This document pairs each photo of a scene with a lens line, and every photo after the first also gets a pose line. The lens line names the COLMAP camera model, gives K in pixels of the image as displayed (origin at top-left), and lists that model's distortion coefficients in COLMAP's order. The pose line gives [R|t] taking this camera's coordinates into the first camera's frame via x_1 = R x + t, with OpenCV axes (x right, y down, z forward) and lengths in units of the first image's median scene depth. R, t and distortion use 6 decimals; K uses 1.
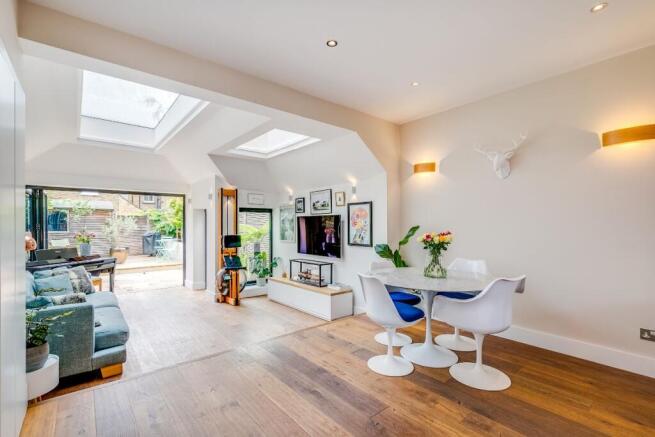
lens RADIAL K [[296.7, 0, 325.6], [0, 296.7, 223.2], [0, 0, 1]] dist [-0.005453, 0.002382]
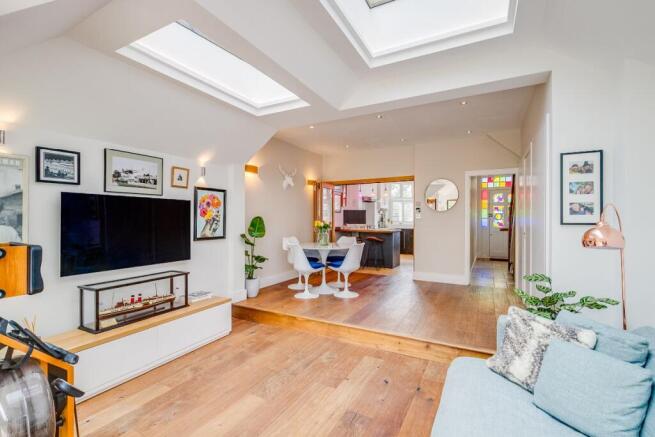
lens RADIAL K [[296.7, 0, 325.0], [0, 296.7, 219.1], [0, 0, 1]] dist [-0.005453, 0.002382]
pose [[-0.381526, -0.006357, 0.924336, -0.664979], [-0.014020, 0.999901, 0.001090, 0.010798], [-0.924252, -0.012543, -0.381577, 0.857527]]
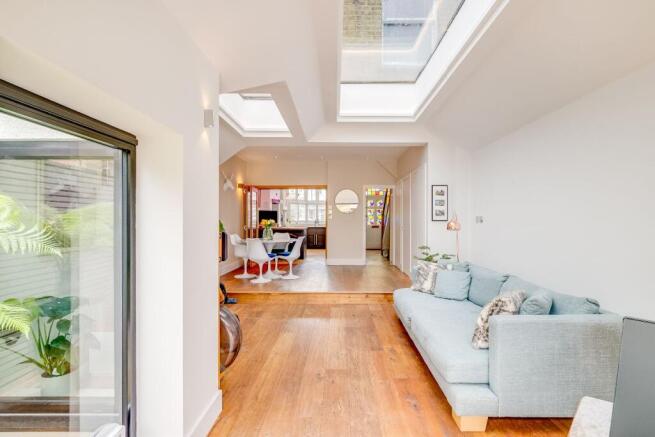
lens RADIAL K [[296.7, 0, 340.5], [0, 296.7, 217.9], [0, 0, 1]] dist [-0.005453, 0.002382]
pose [[-0.776235, -0.003558, 0.630433, -0.730908], [-0.014006, 0.999835, -0.011602, 0.019523], [-0.630288, -0.017836, -0.776157, 1.195979]]
